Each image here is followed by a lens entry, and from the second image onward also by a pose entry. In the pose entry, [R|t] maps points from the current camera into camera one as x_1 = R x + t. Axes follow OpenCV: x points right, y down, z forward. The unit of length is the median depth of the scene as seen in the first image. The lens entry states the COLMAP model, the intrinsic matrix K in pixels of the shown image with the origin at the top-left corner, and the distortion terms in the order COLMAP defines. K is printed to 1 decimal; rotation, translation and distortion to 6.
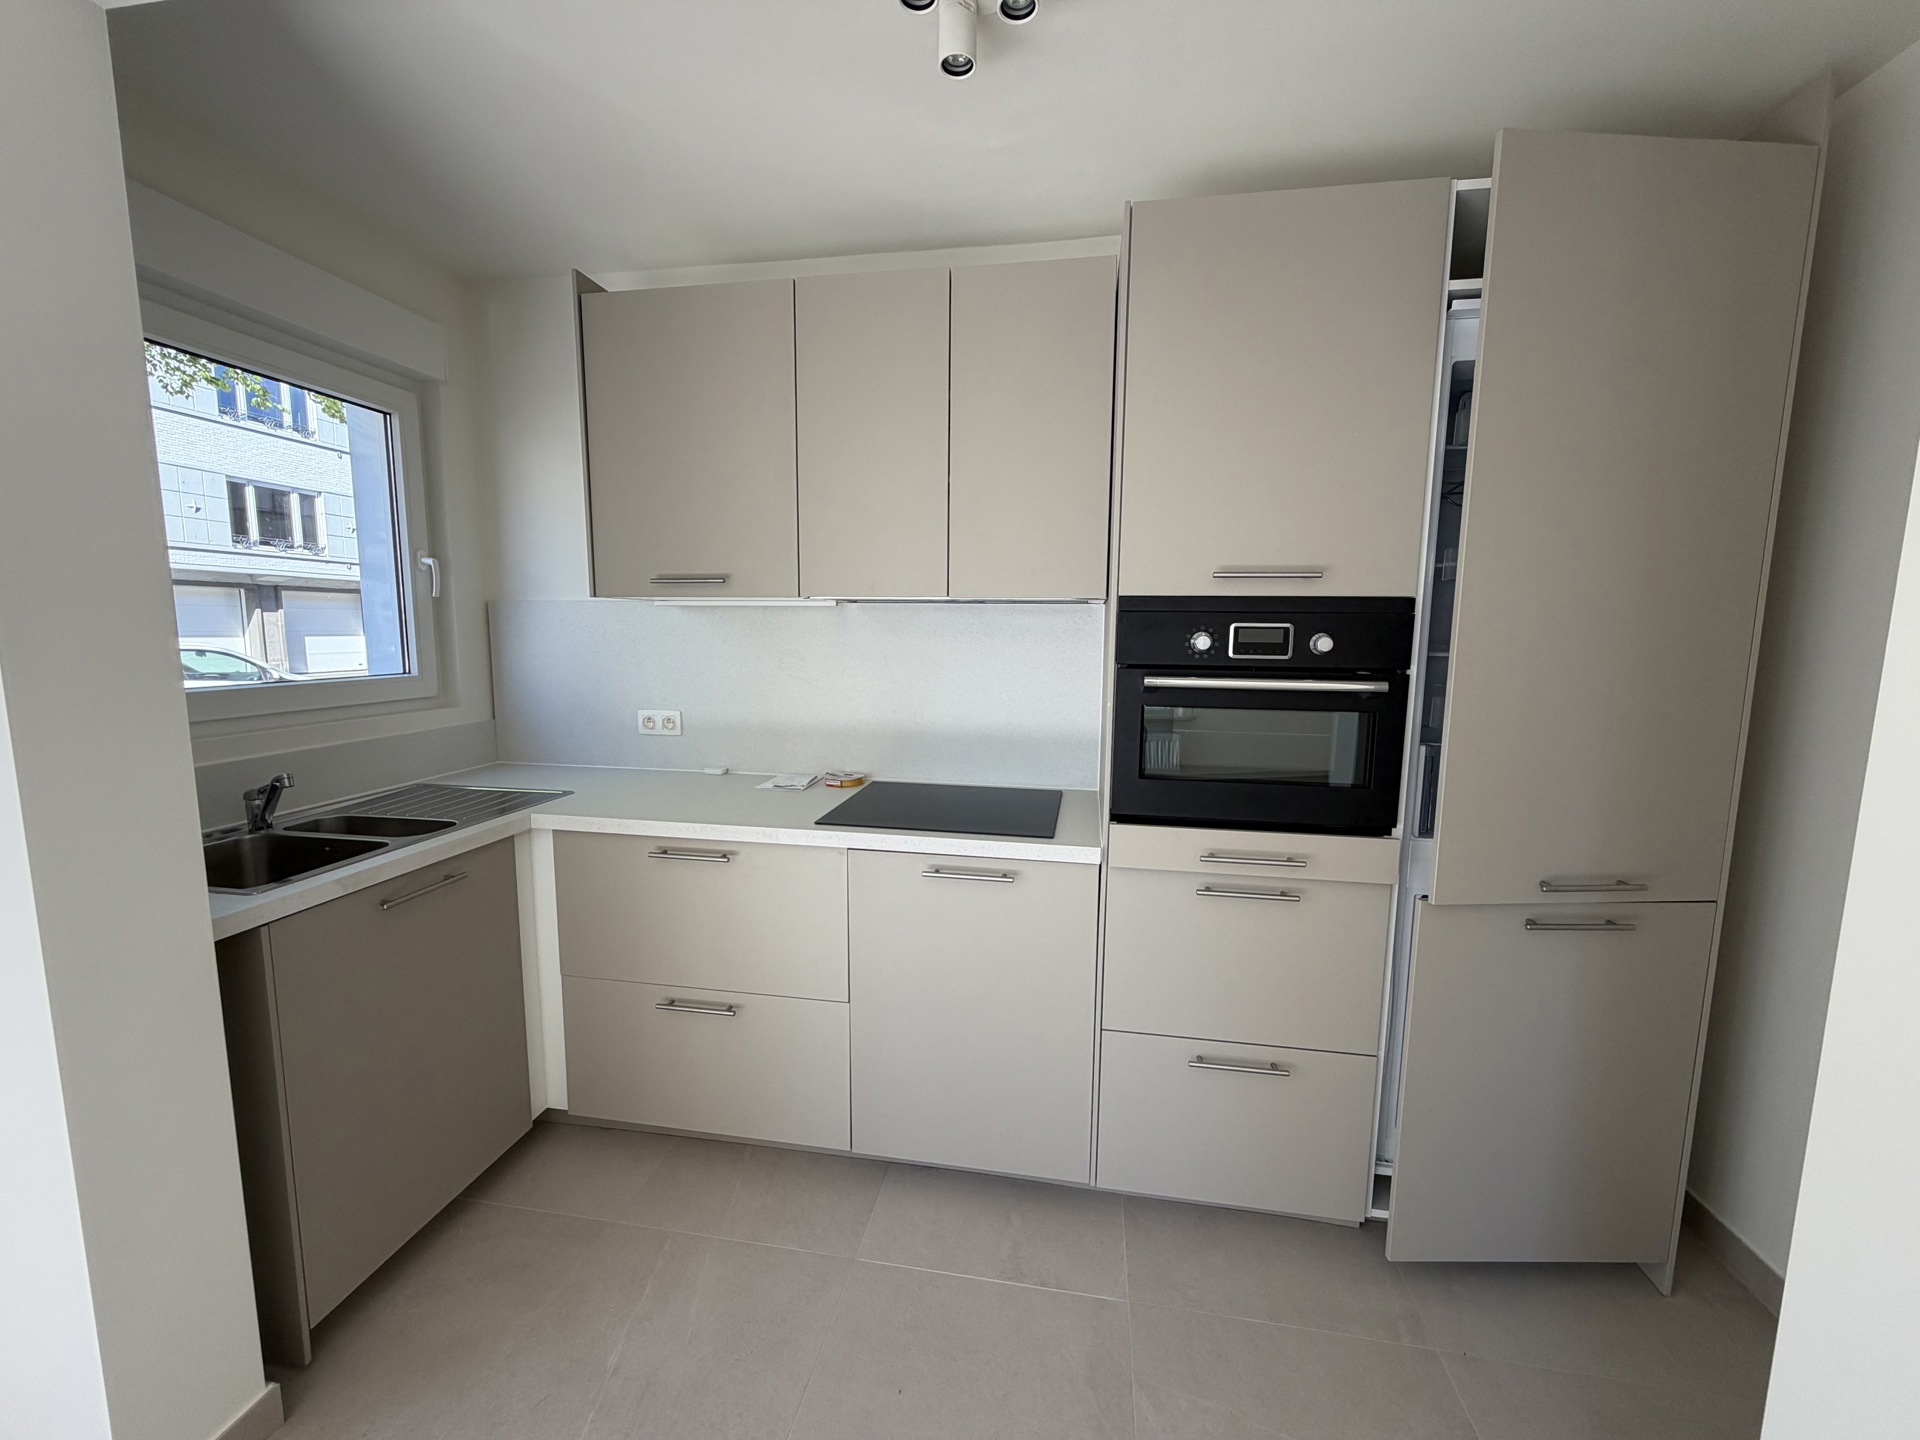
lens RADIAL K [[767.5, 0, 955.0], [0, 767.5, 722.7], [0, 0, 1]] dist [0.002651, -0.000588]
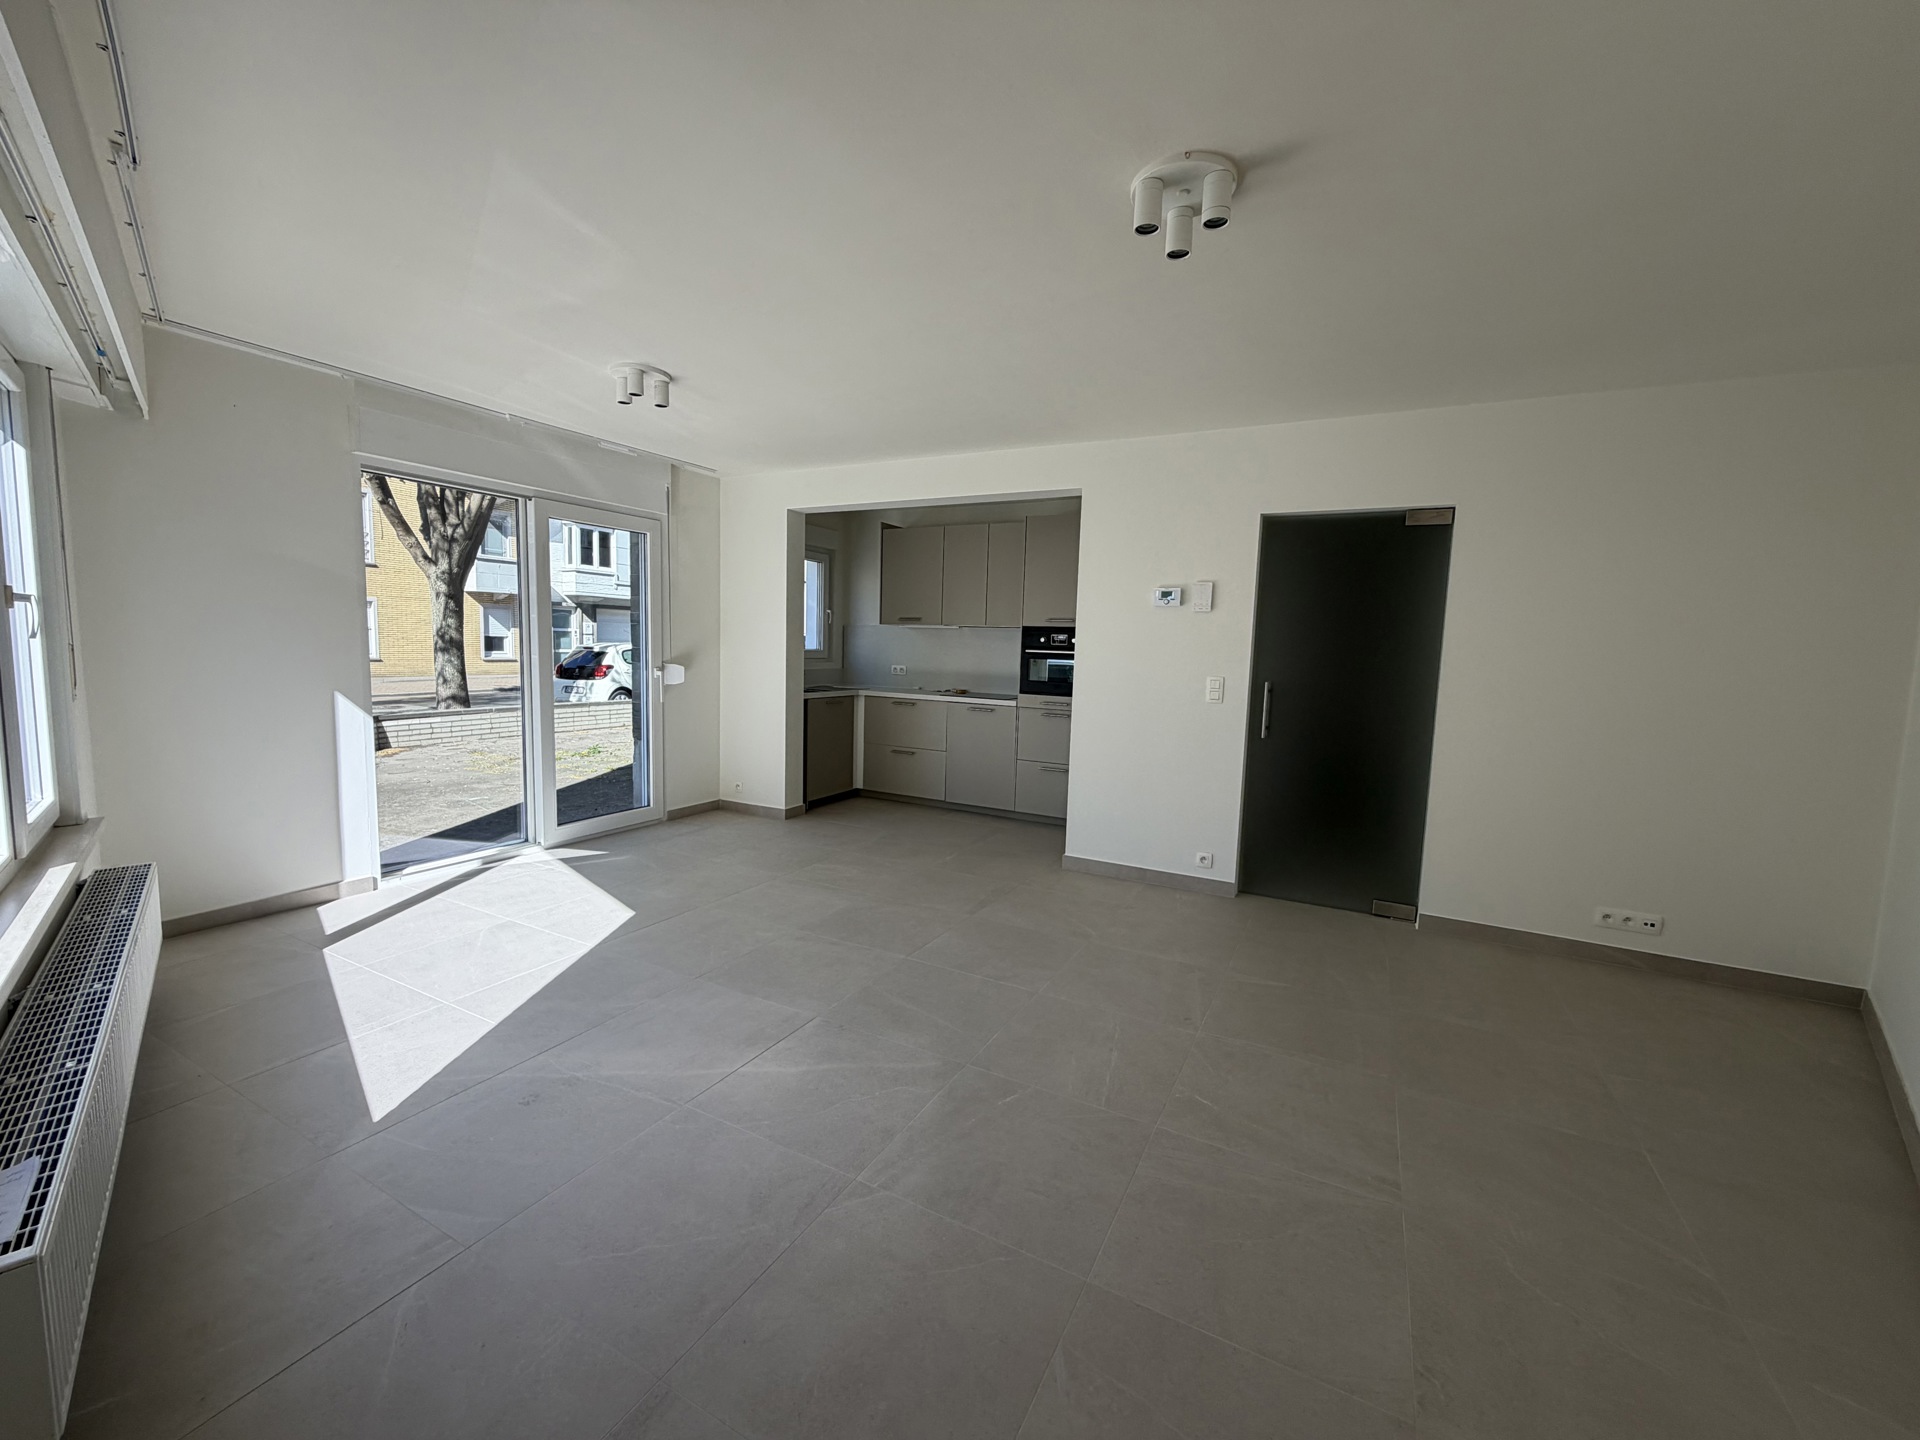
lens RADIAL K [[767.5, 0, 952.2], [0, 767.5, 724.4], [0, 0, 1]] dist [0.002651, -0.000588]
pose [[0.946693, 0.050964, -0.318080, 0.997359], [-0.058760, 0.998160, -0.014959, 0.331225], [0.316732, 0.032852, 0.947946, -2.255259]]
